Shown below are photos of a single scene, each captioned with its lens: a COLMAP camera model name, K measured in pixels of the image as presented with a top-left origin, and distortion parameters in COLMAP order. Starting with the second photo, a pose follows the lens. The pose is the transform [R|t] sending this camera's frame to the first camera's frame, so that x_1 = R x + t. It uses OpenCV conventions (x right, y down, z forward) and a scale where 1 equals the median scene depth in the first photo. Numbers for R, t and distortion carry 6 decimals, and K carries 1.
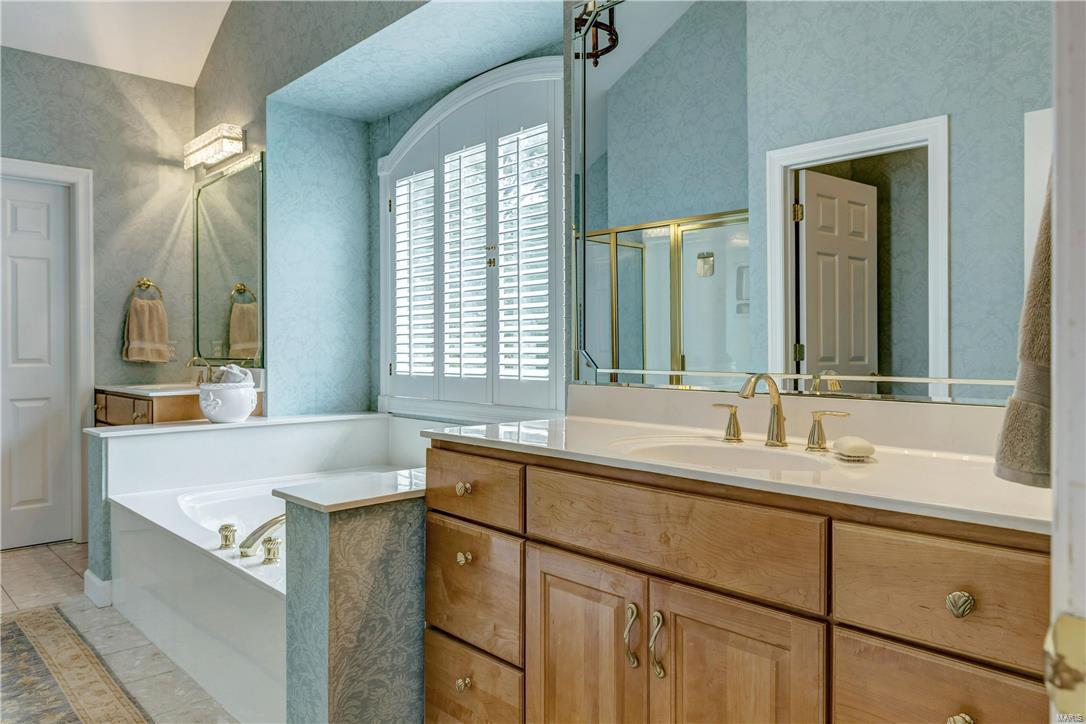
lens RADIAL K [[735.4, 0, 540.1], [0, 735.4, 362.0], [0, 0, 1]] dist [-0.008267, 0.001230]
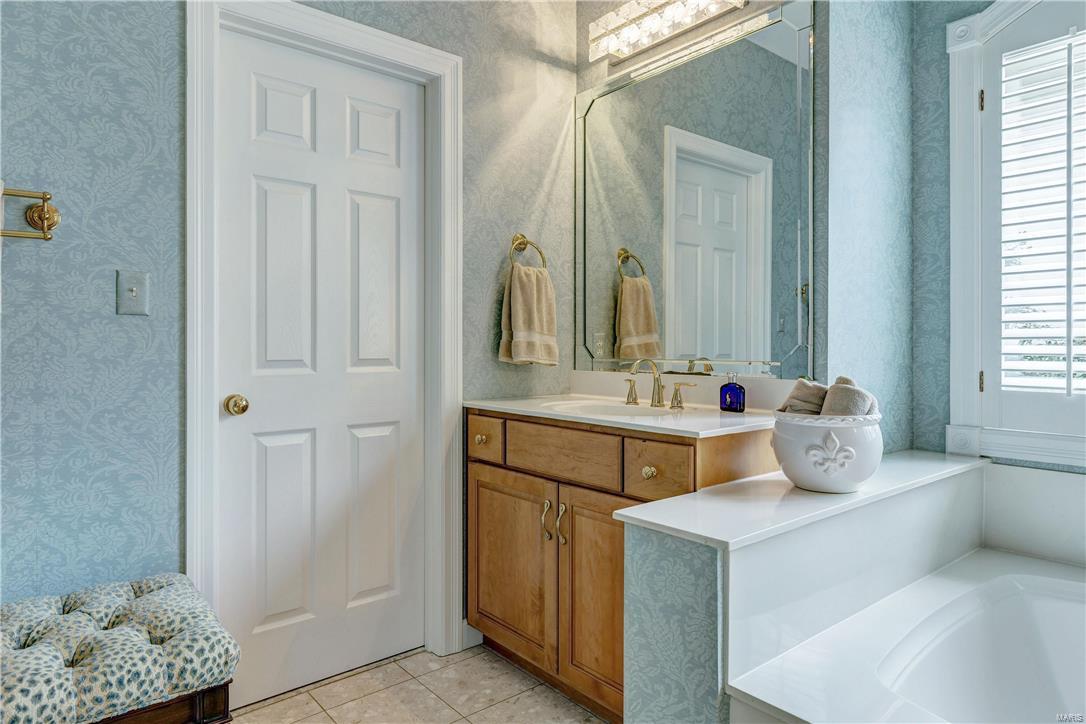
lens RADIAL K [[657.5, 0, 548.0], [0, 657.5, 353.4], [0, 0, 1]] dist [0.004396, -0.001492]
pose [[0.997505, 0.006820, -0.070272, -0.485144], [-0.007119, 0.999967, -0.004014, -0.007343], [0.070242, 0.004505, 0.997520, 0.435256]]
